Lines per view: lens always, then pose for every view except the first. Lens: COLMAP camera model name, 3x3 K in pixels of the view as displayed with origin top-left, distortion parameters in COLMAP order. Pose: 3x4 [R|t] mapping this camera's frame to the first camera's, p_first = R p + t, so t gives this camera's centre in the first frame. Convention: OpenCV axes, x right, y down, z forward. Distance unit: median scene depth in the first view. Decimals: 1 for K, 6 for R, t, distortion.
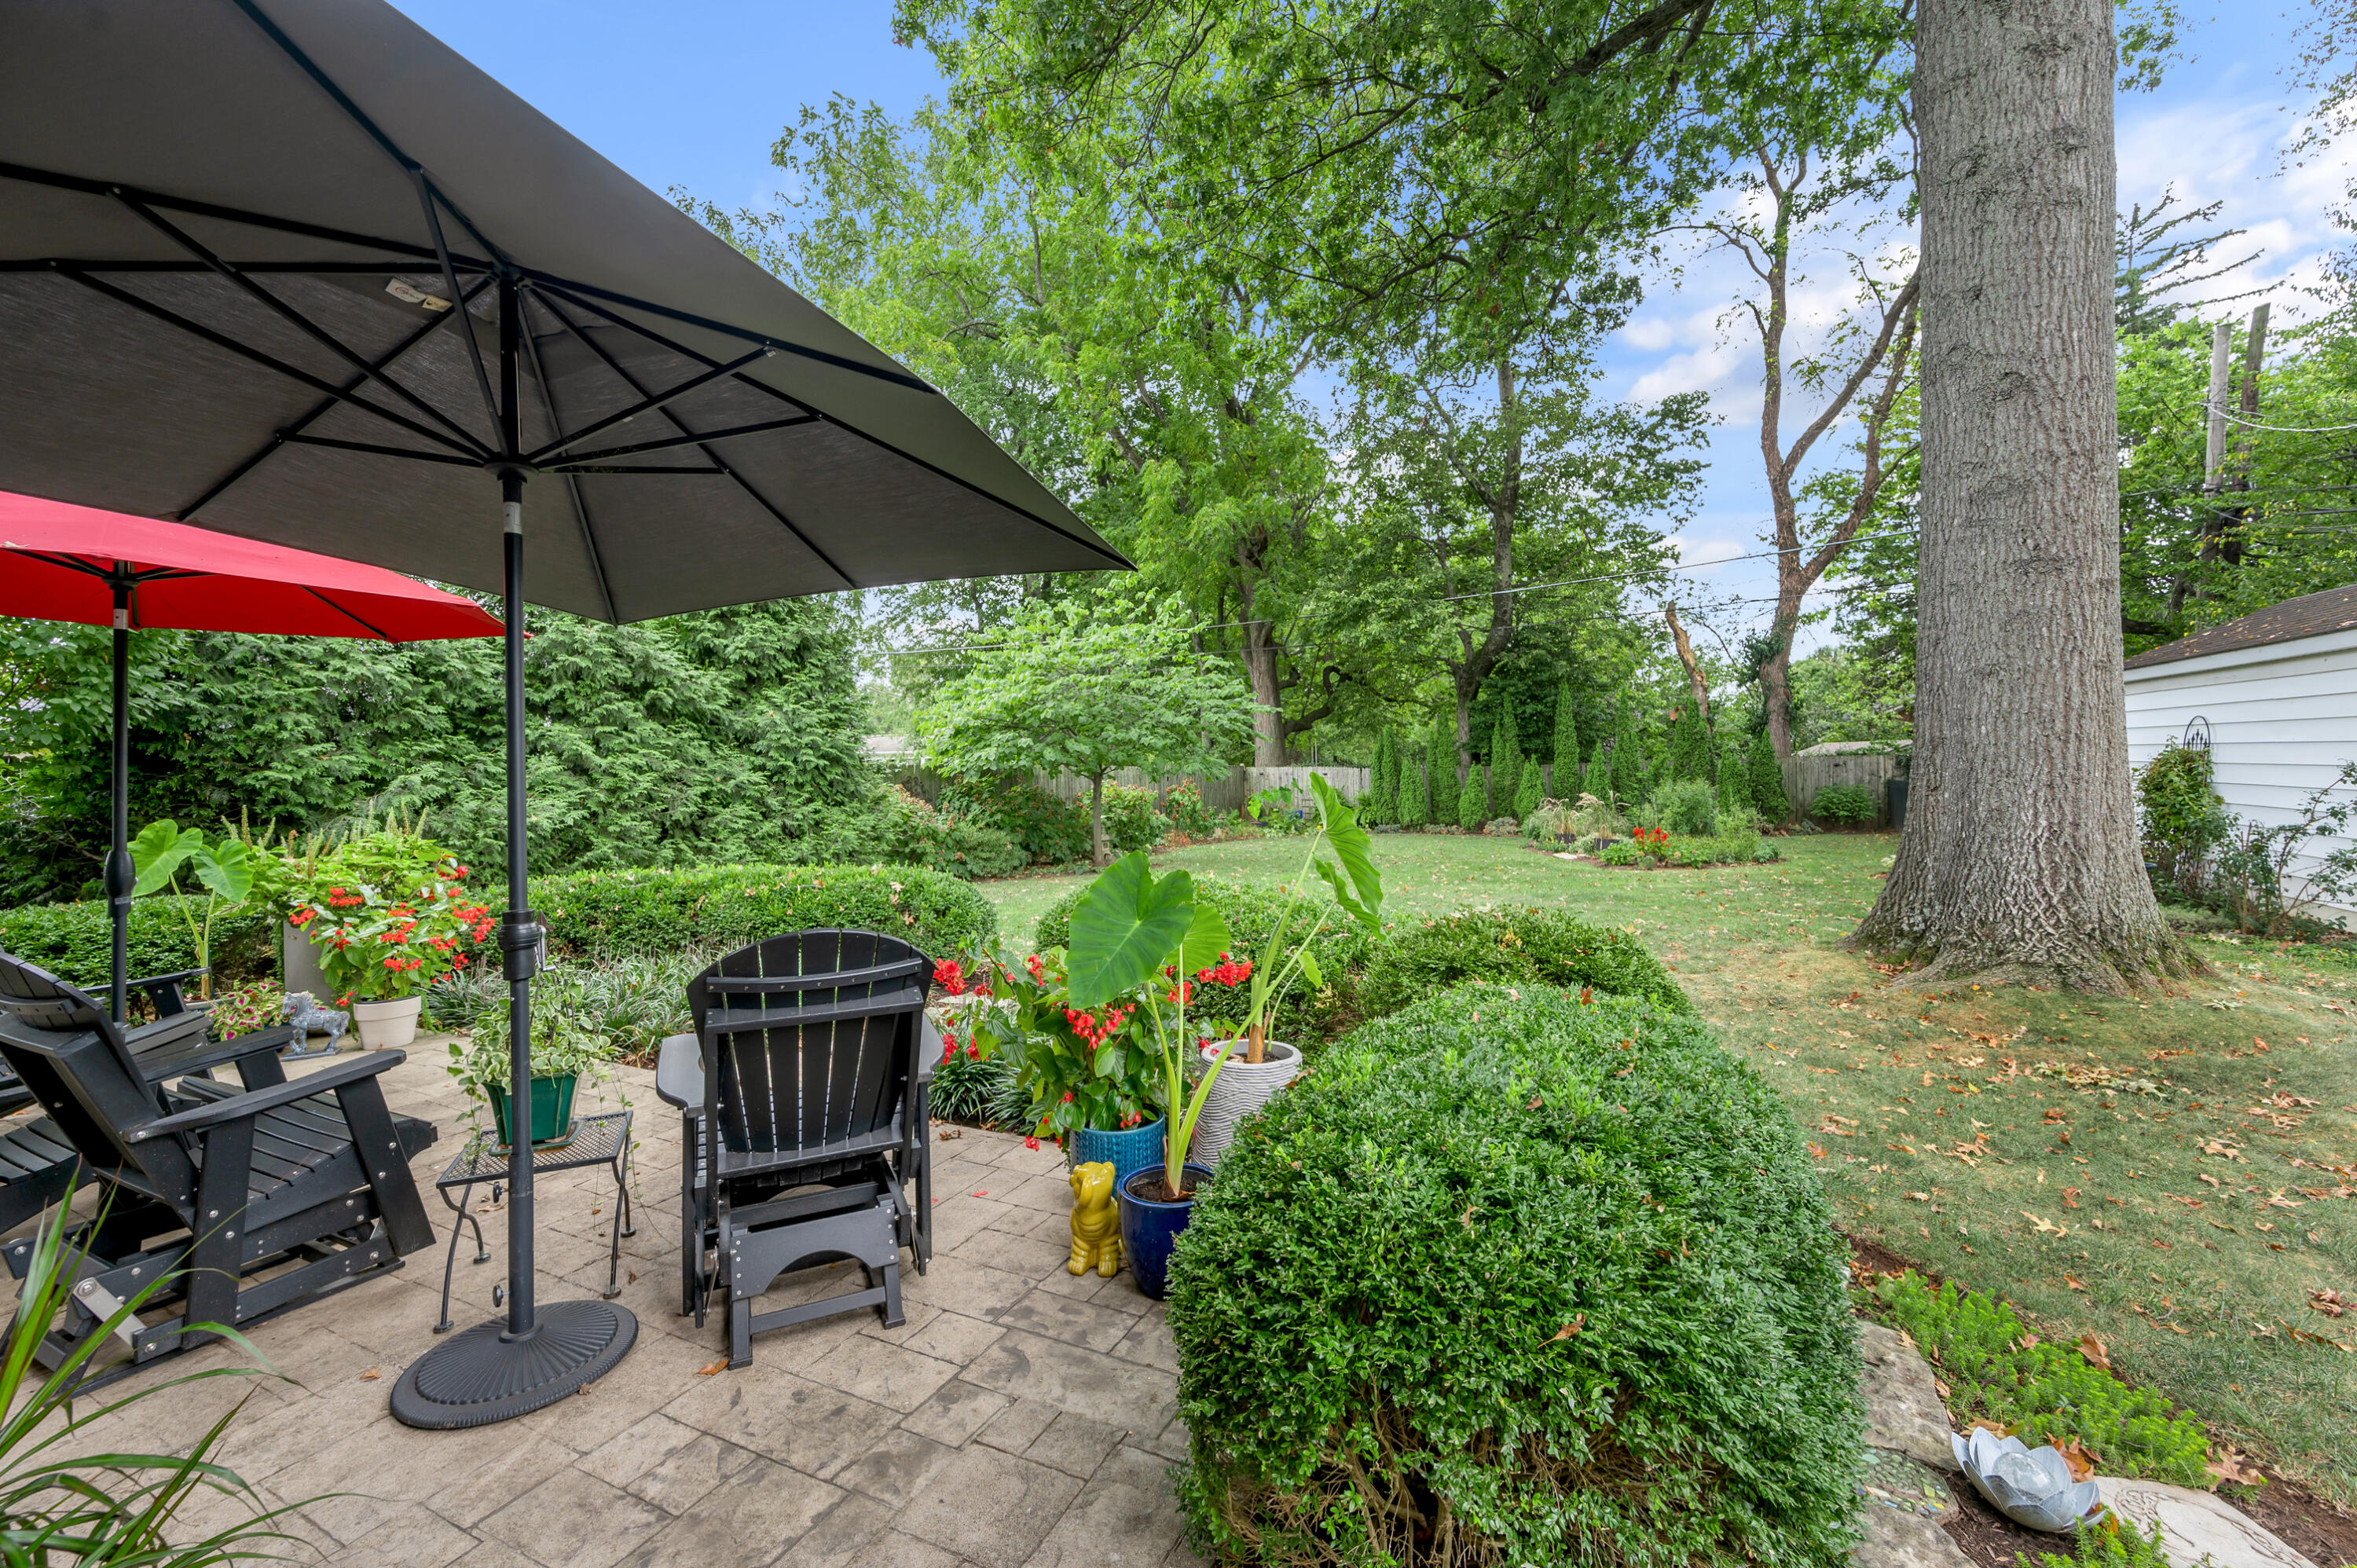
lens RADIAL K [[962.5, 0, 1175.7], [0, 962.5, 755.9], [0, 0, 1]] dist [-0.003228, -0.000384]
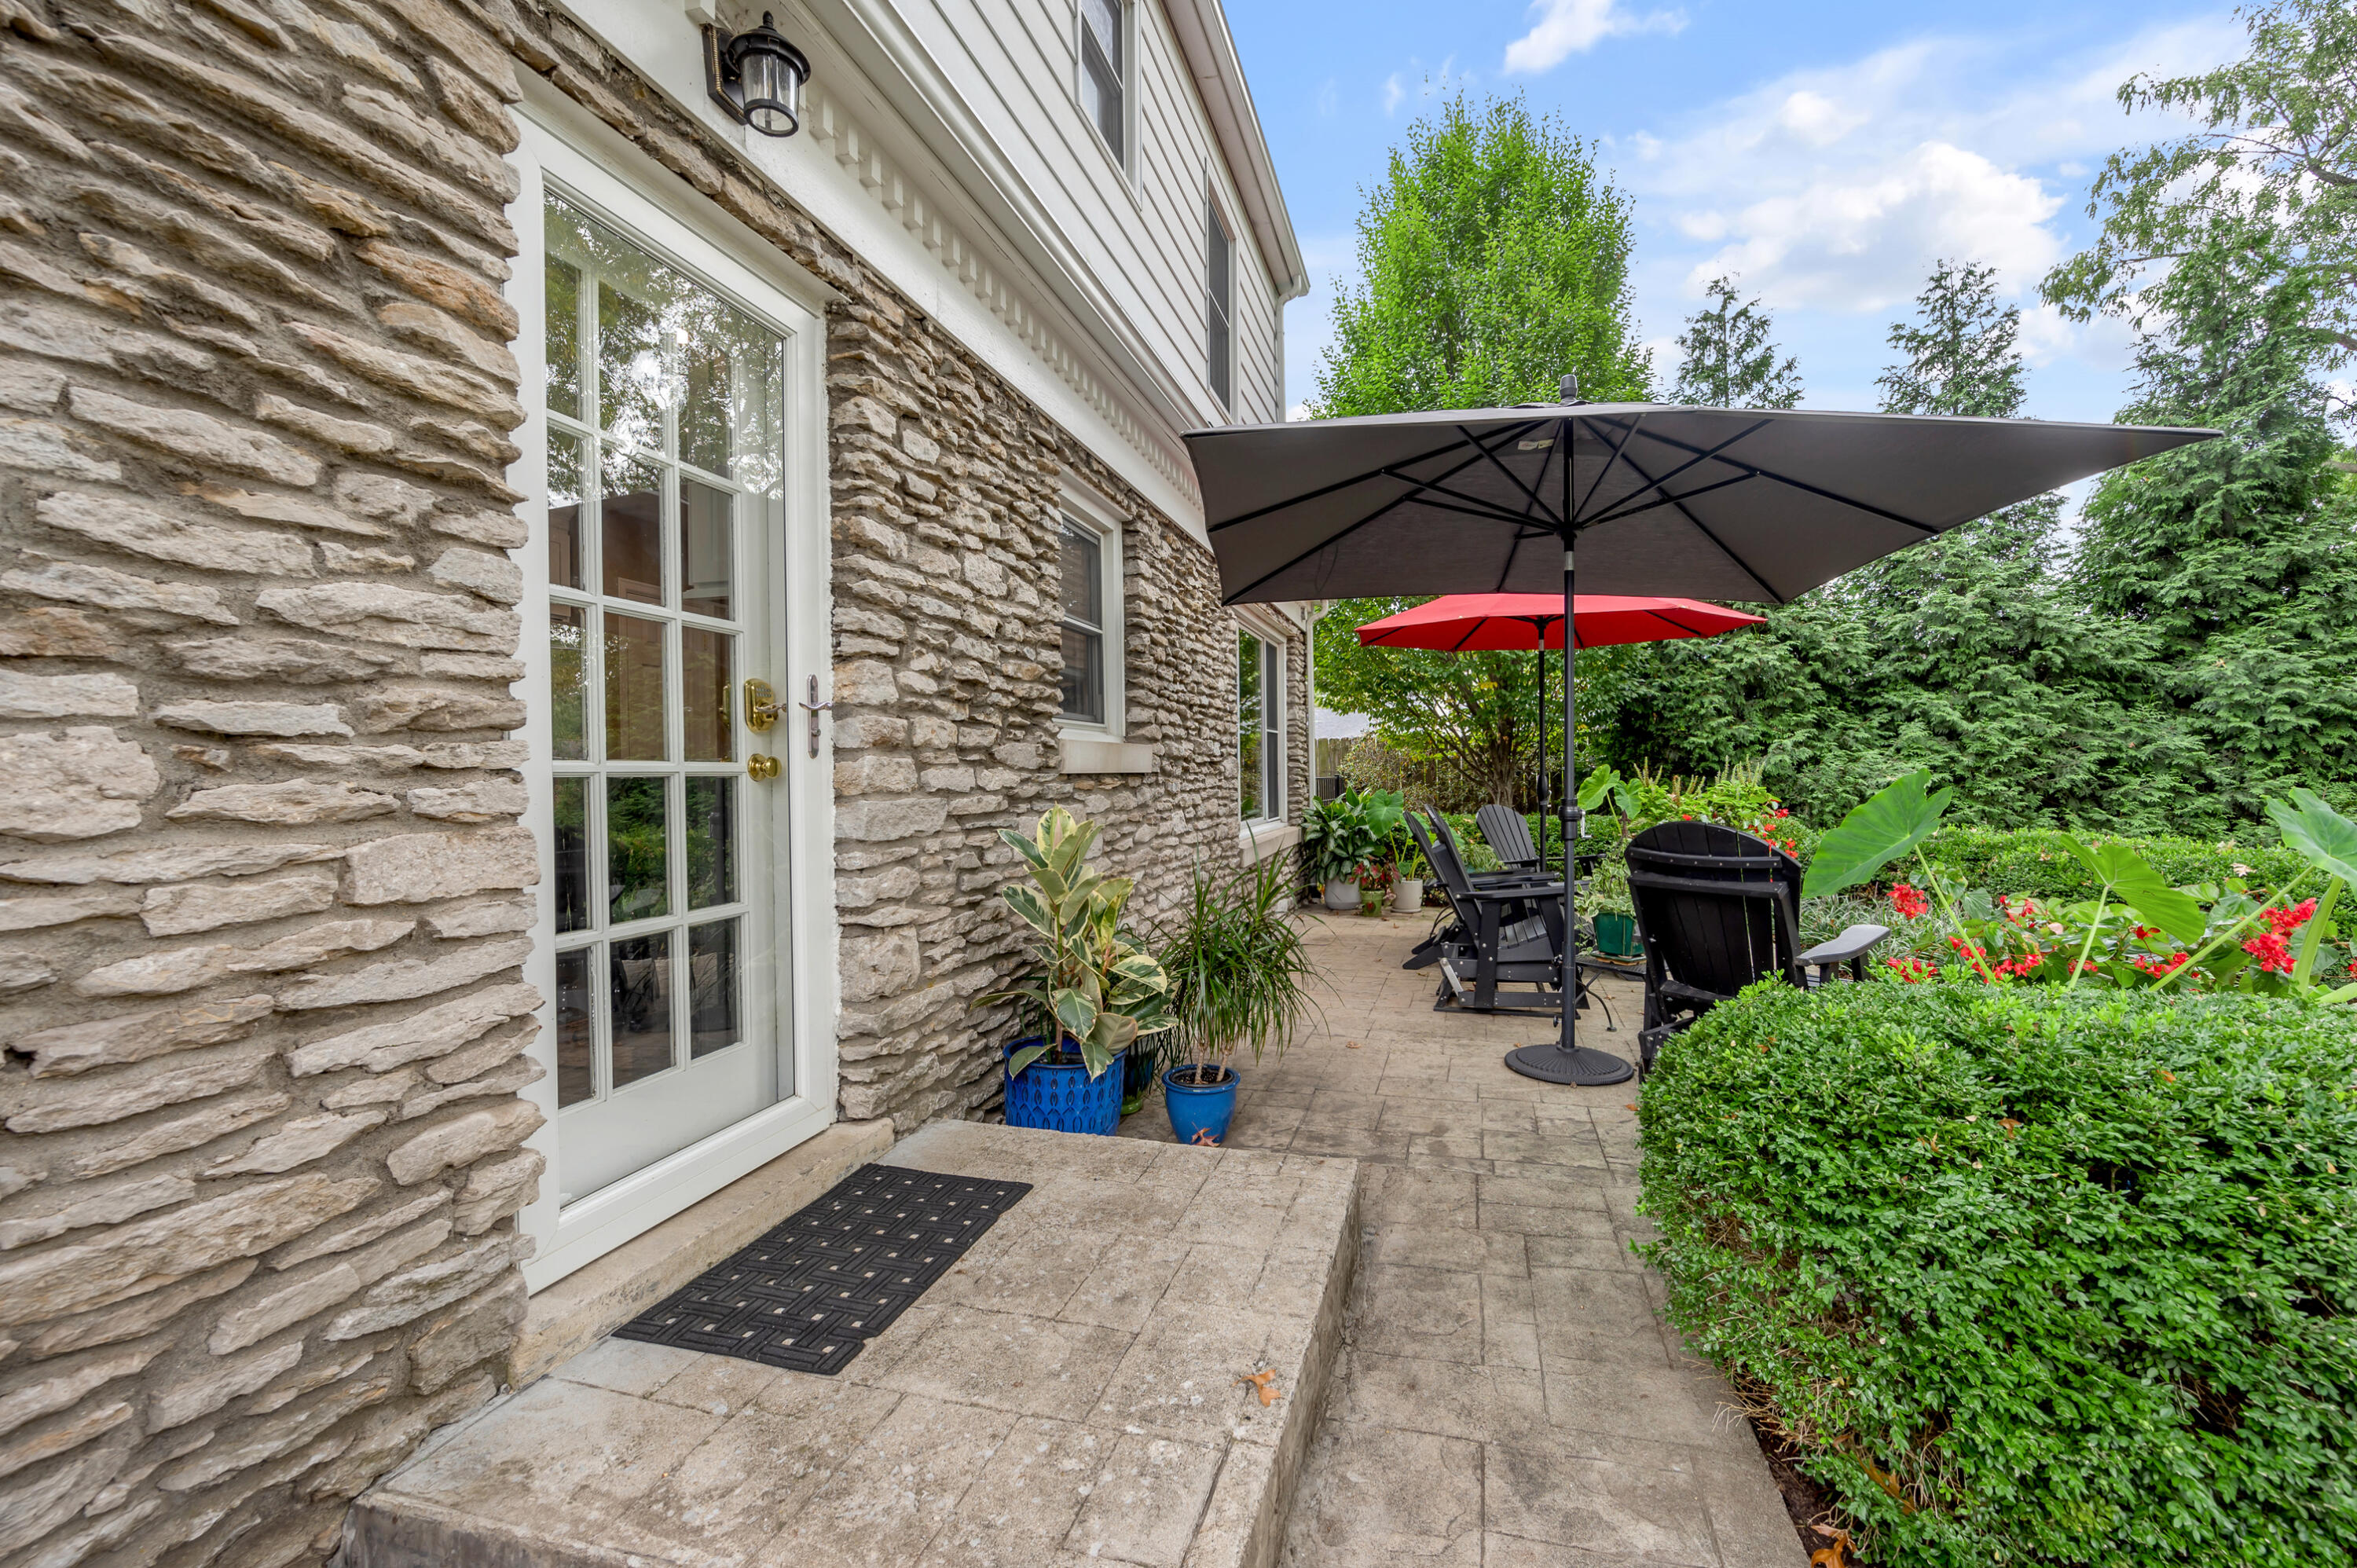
lens RADIAL K [[962.5, 0, 1231.6], [0, 962.5, 777.3], [0, 0, 1]] dist [-0.003228, -0.000384]
pose [[0.210462, 0.022056, -0.977353, 0.224714], [0.016464, 0.999524, 0.026101, 0.019621], [0.977463, -0.021584, 0.209999, 0.022208]]
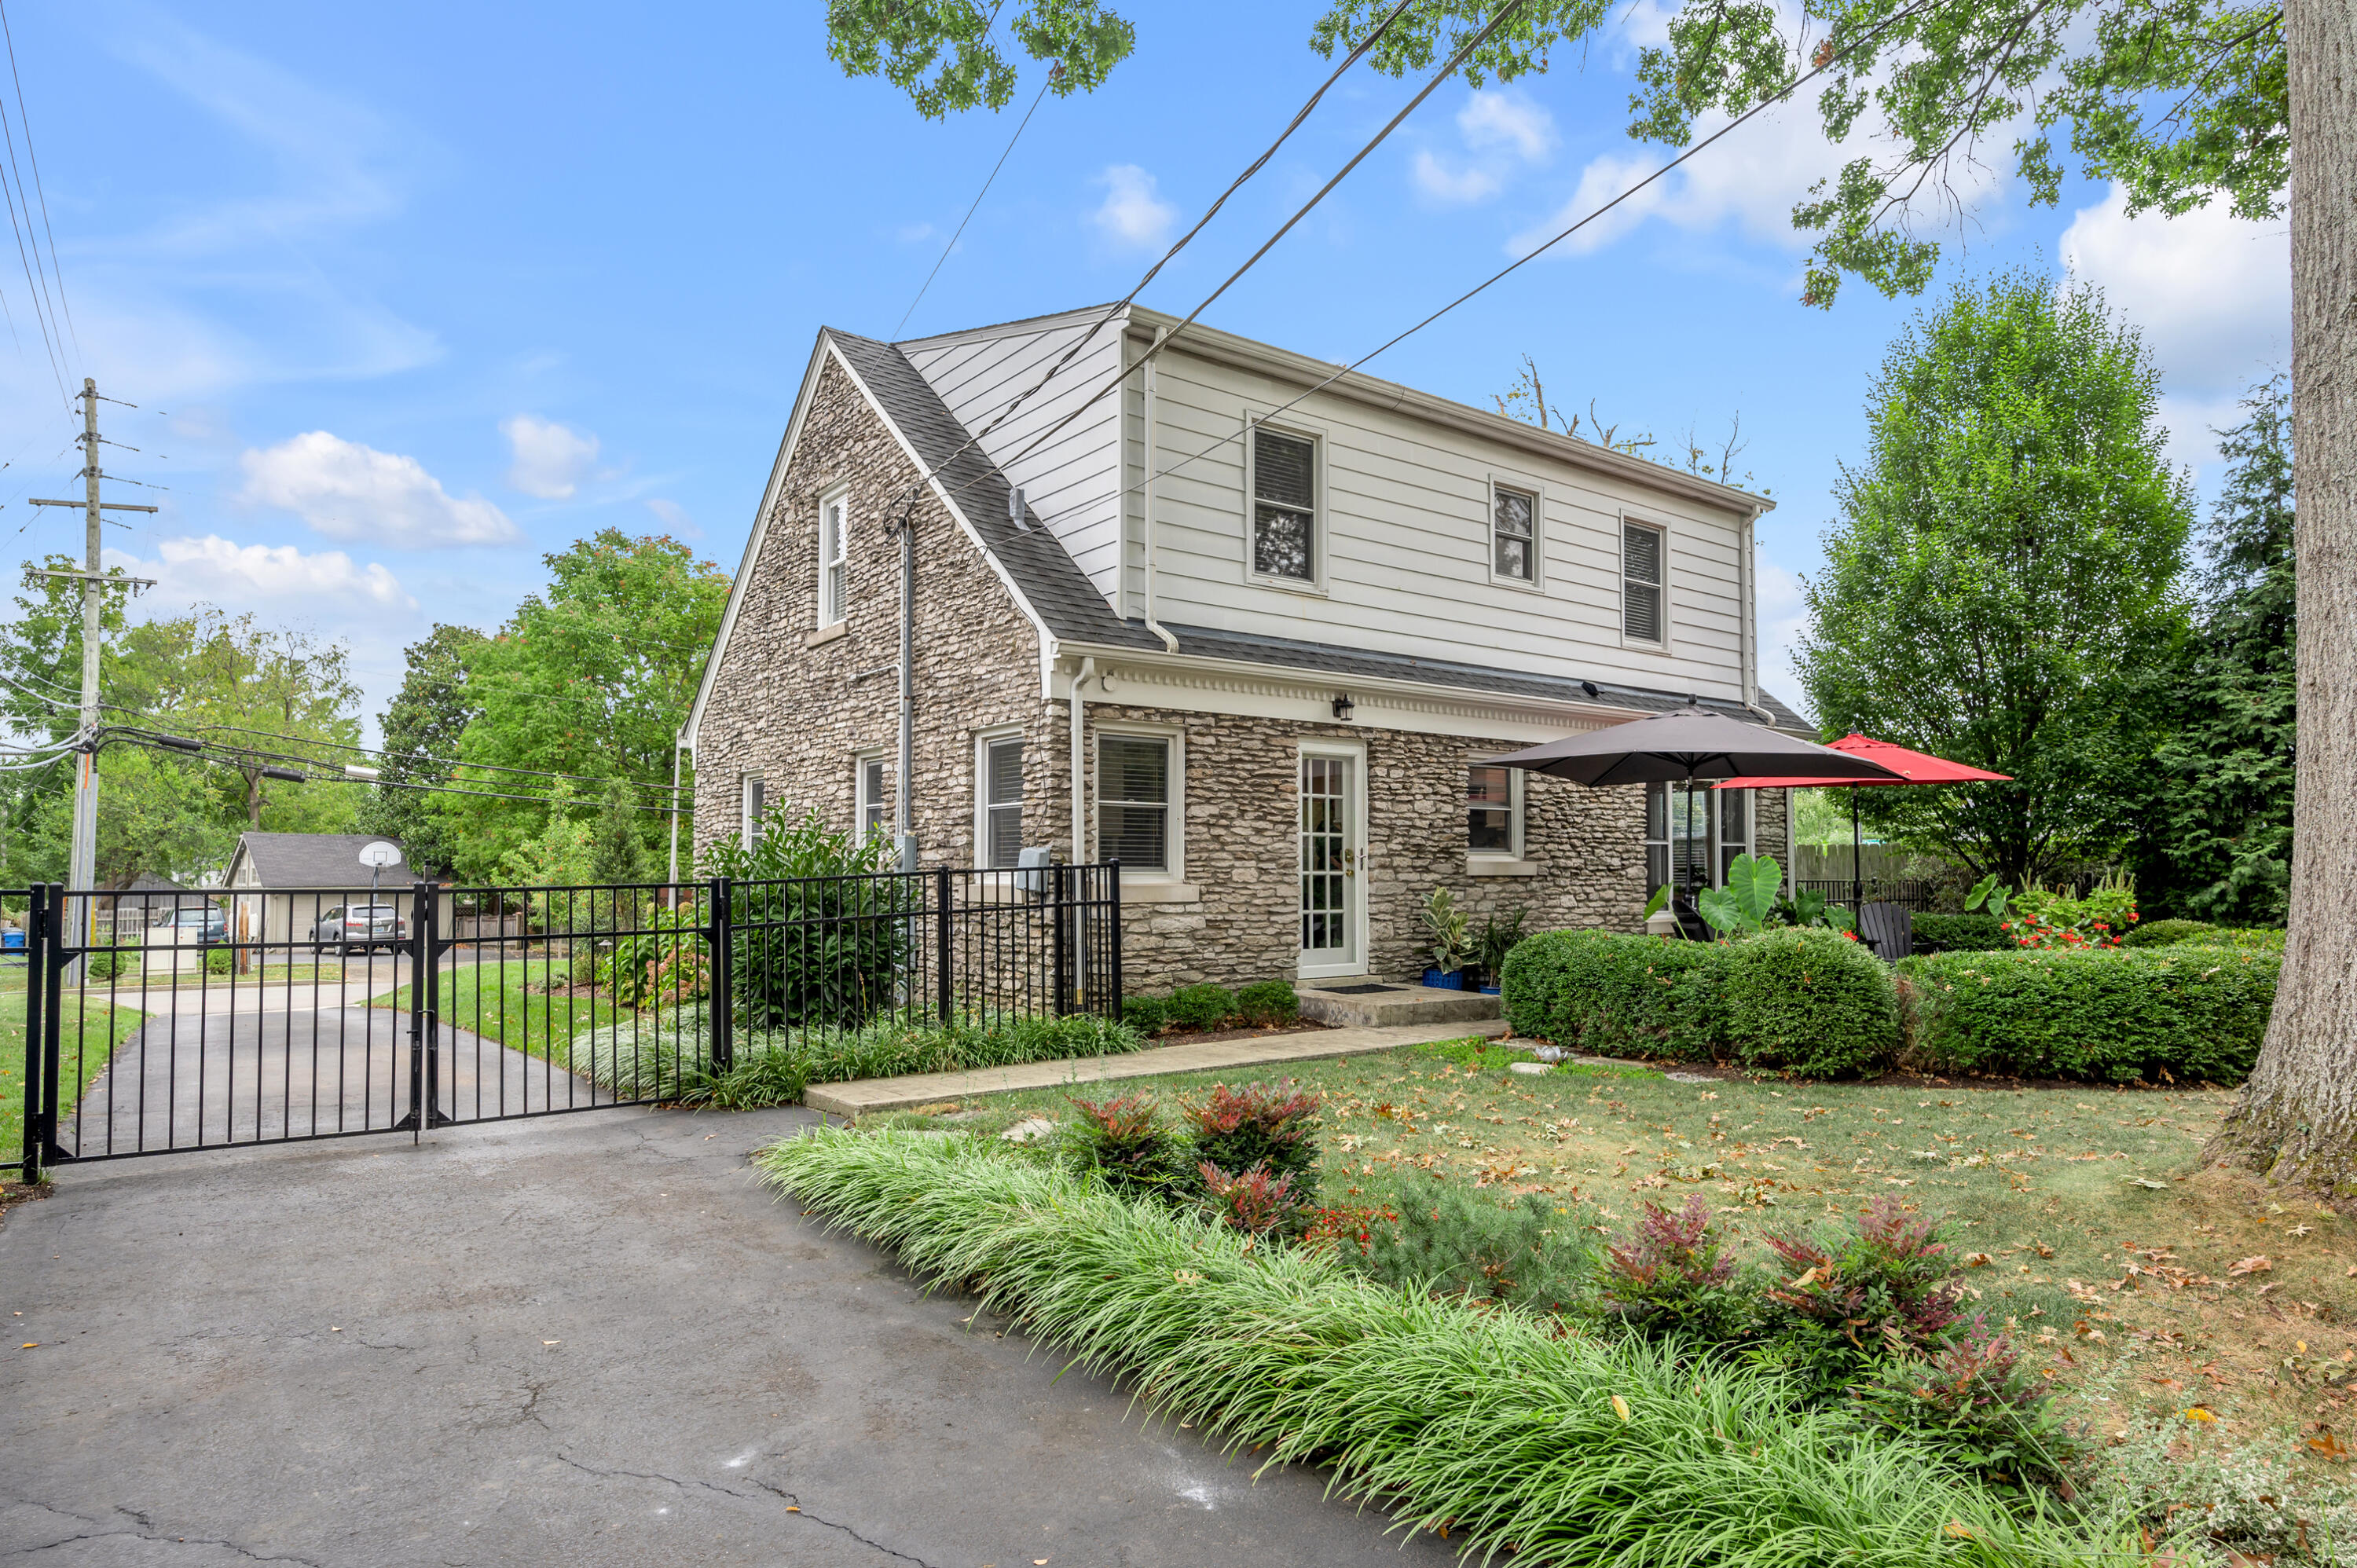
lens RADIAL K [[1321.2, 0, 1183.5], [0, 1321.2, 807.4], [0, 0, 1]] dist [-0.001228, -0.000194]
pose [[-0.459205, -0.022844, -0.888037, 1.212263], [0.015041, 0.999326, -0.033485, -0.002567], [0.888203, -0.028734, -0.458552, 0.420986]]
